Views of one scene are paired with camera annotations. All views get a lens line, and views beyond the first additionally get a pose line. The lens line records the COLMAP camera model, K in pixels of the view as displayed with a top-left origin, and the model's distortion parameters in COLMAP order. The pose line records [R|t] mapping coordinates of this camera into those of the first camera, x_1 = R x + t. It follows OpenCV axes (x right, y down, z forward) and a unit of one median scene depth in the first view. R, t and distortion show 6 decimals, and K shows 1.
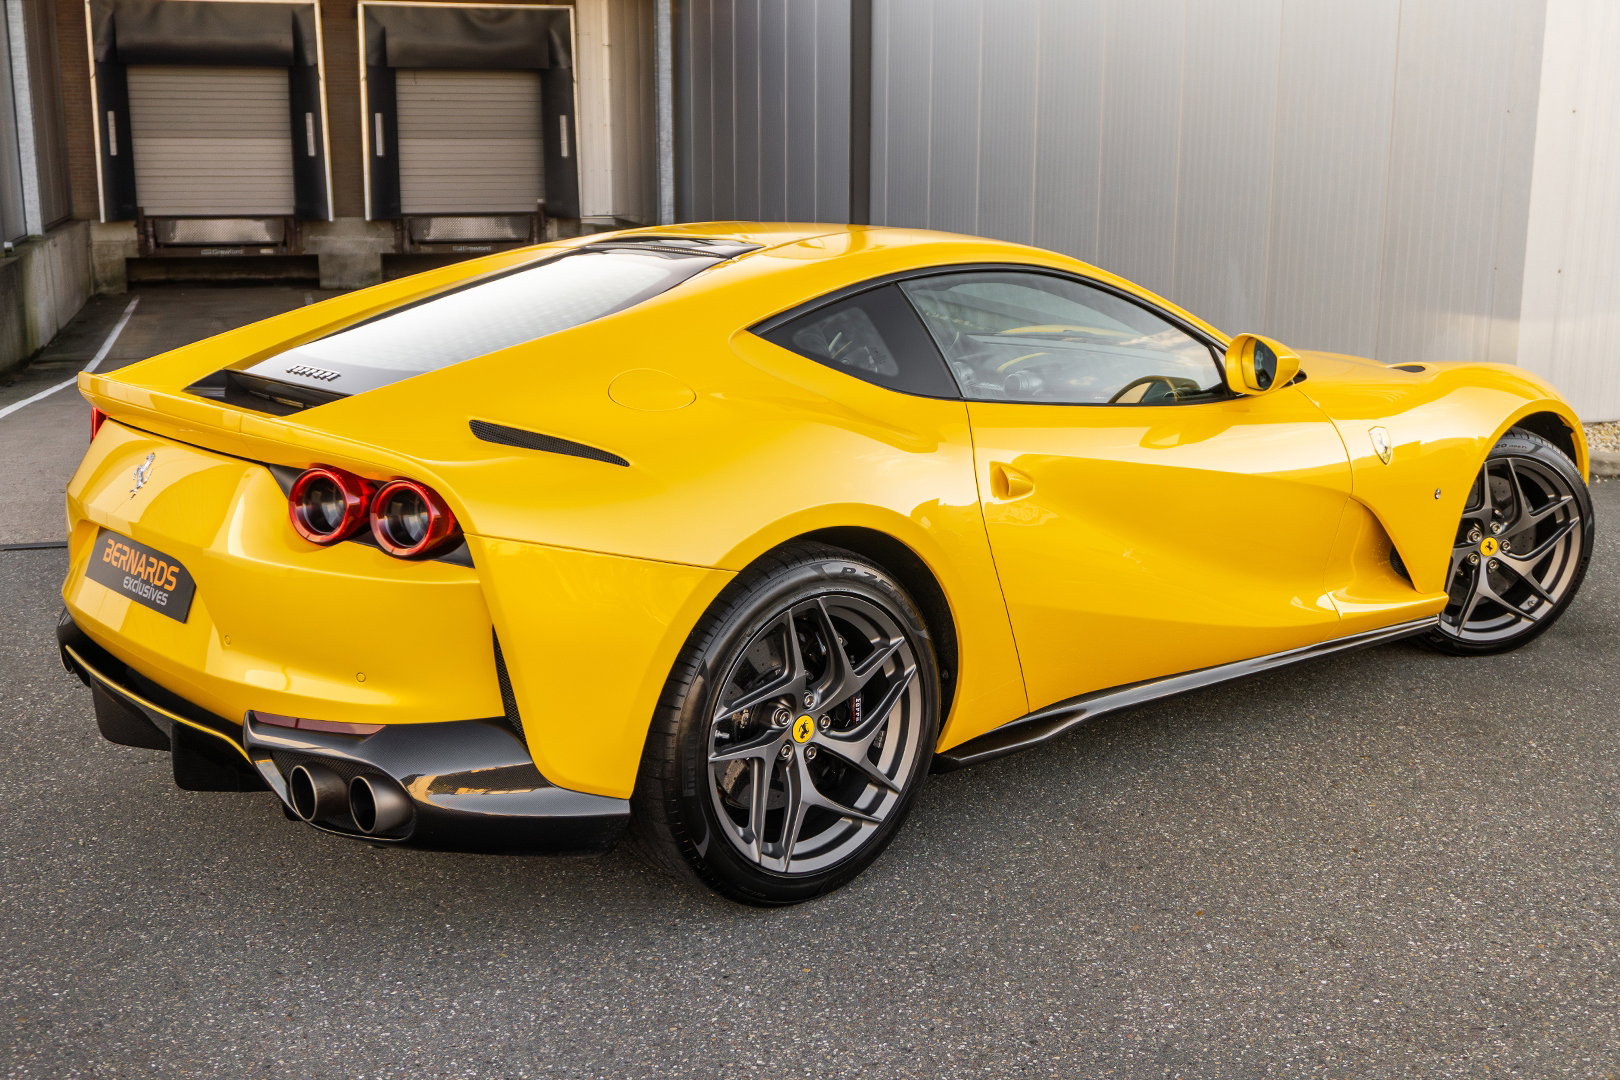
lens RADIAL K [[1767.7, 0, 804.0], [0, 1767.7, 533.6], [0, 0, 1]] dist [-0.011264, 0.000000]
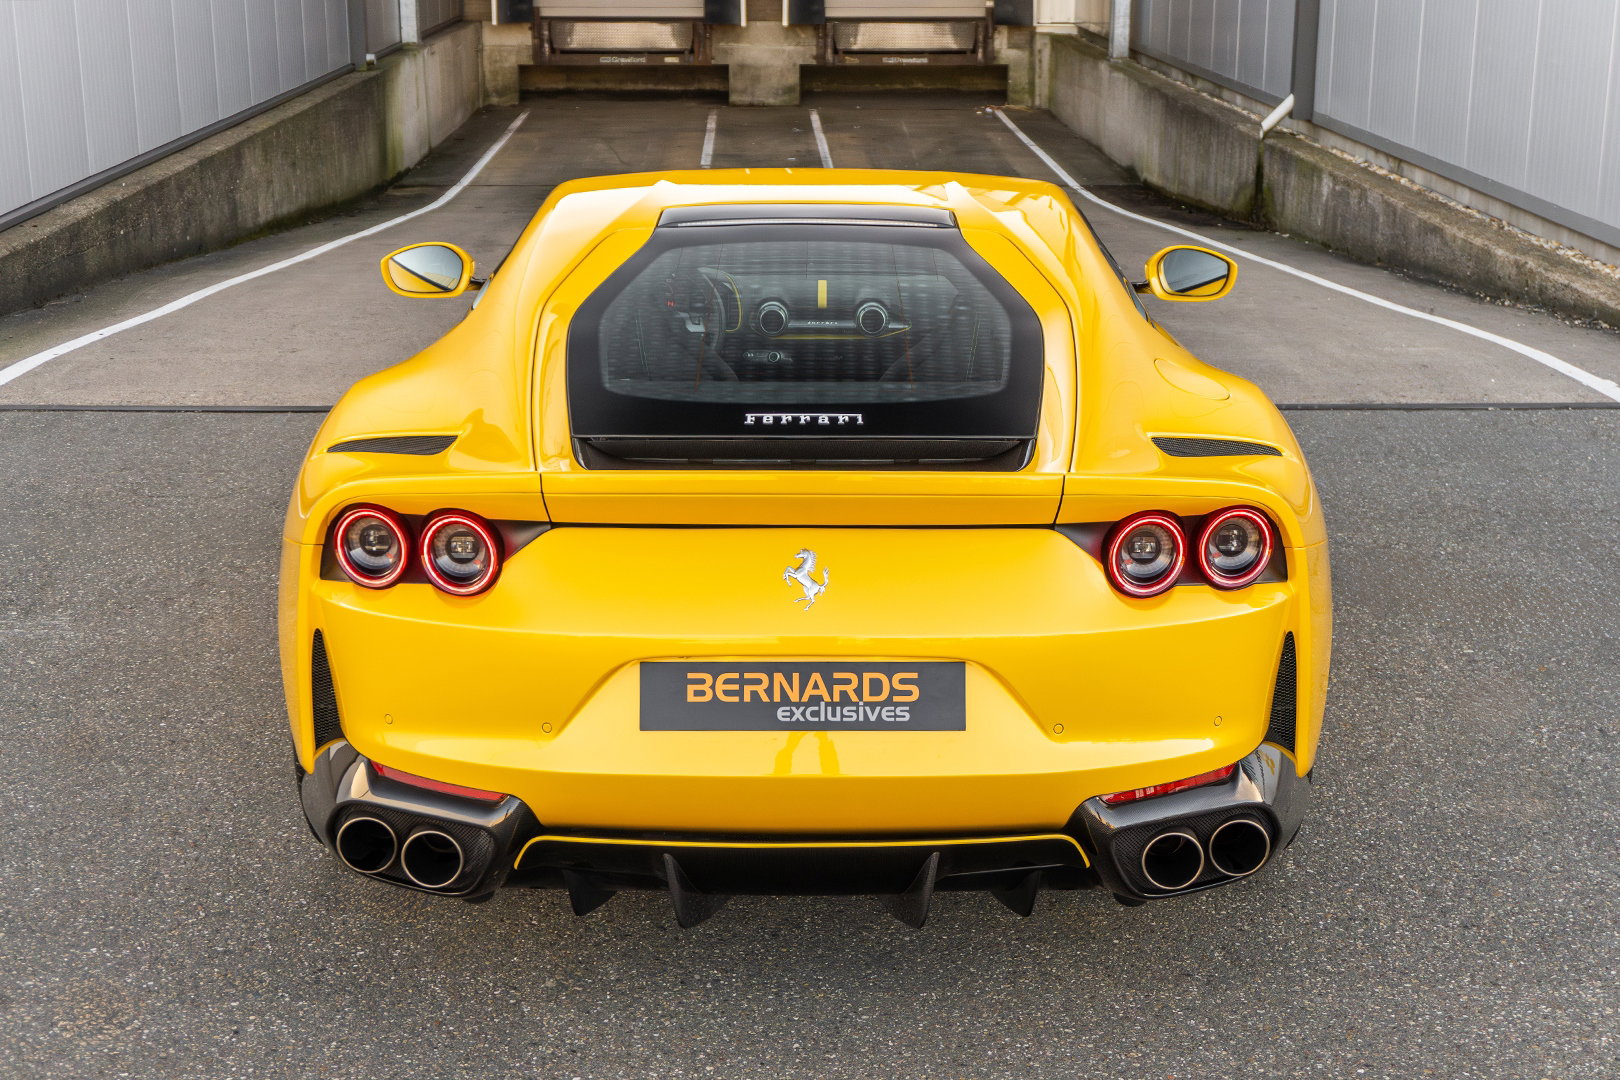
lens RADIAL K [[2196.0, 0, 821.0], [0, 2196.0, 540.6], [0, 0, 1]] dist [-0.018382, 0.000000]
pose [[0.964744, 0.073338, -0.252765, 0.057894], [-0.056413, 0.995693, 0.073578, -0.007788], [0.257072, -0.056725, 0.964726, -0.037970]]
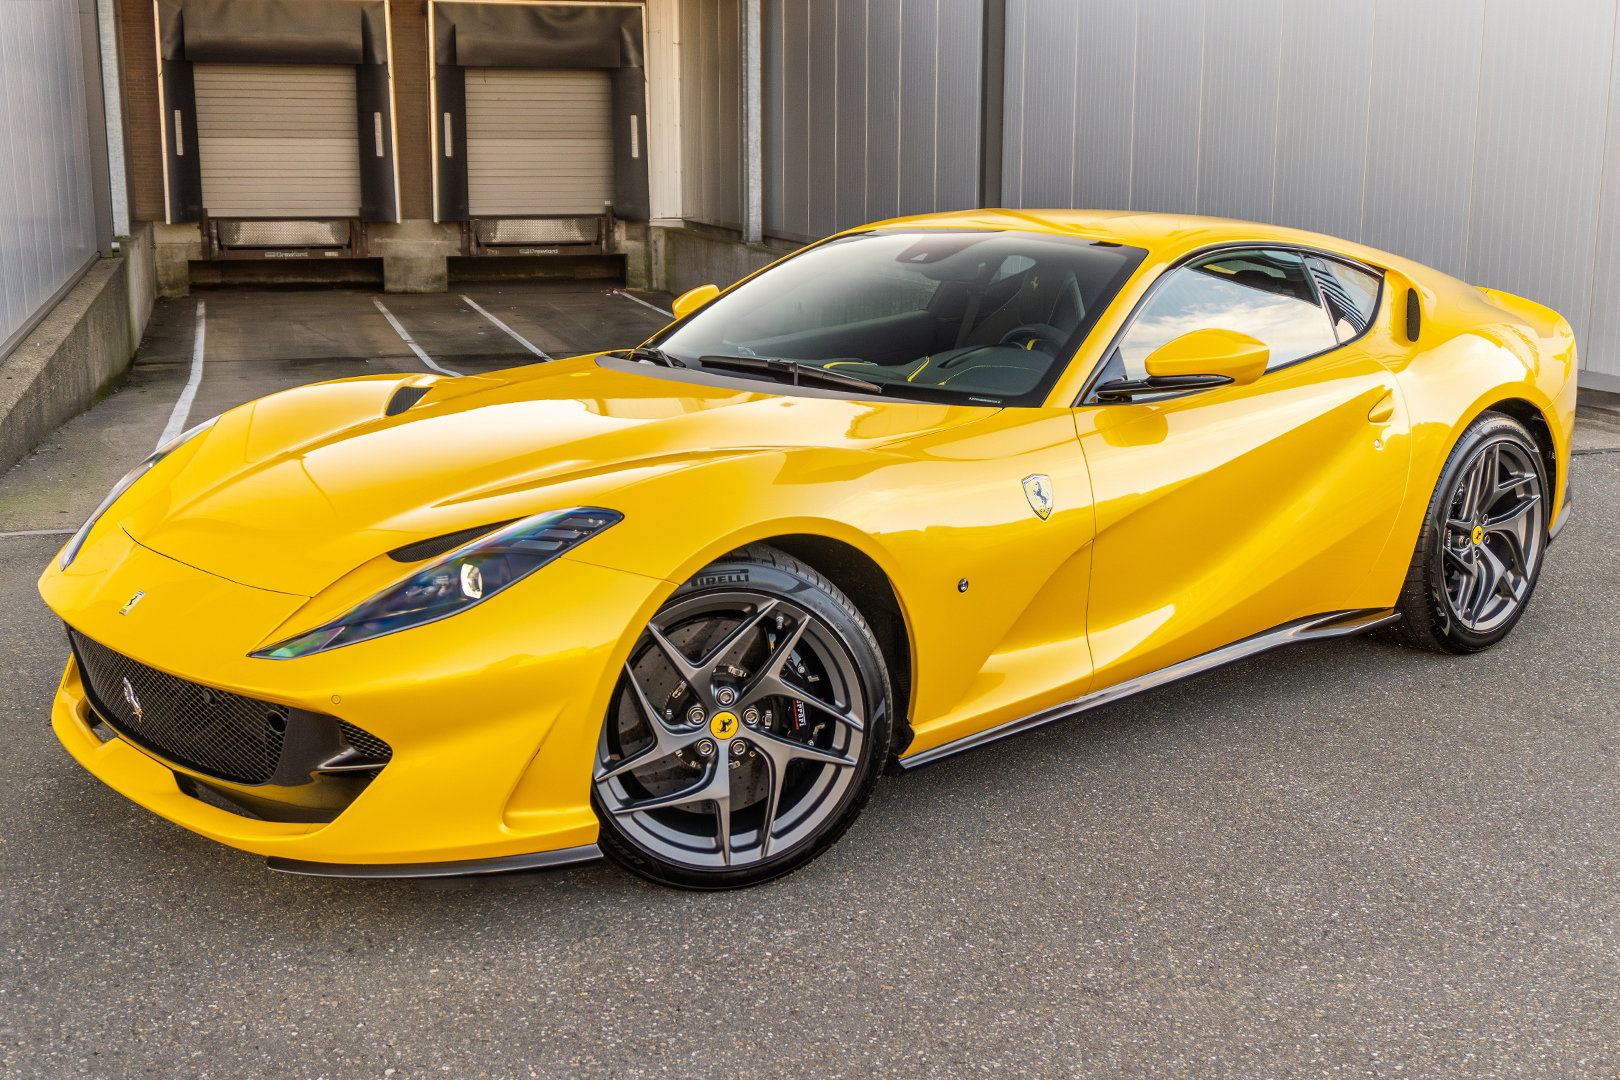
lens RADIAL K [[1875.7, 0, 799.6], [0, 1875.7, 548.2], [0, 0, 1]] dist [-0.006802, 0.000000]
pose [[0.999959, -0.000918, 0.009062, -0.055656], [0.000965, 0.999986, -0.005214, 0.008439], [-0.009057, 0.005222, 0.999945, -0.037849]]
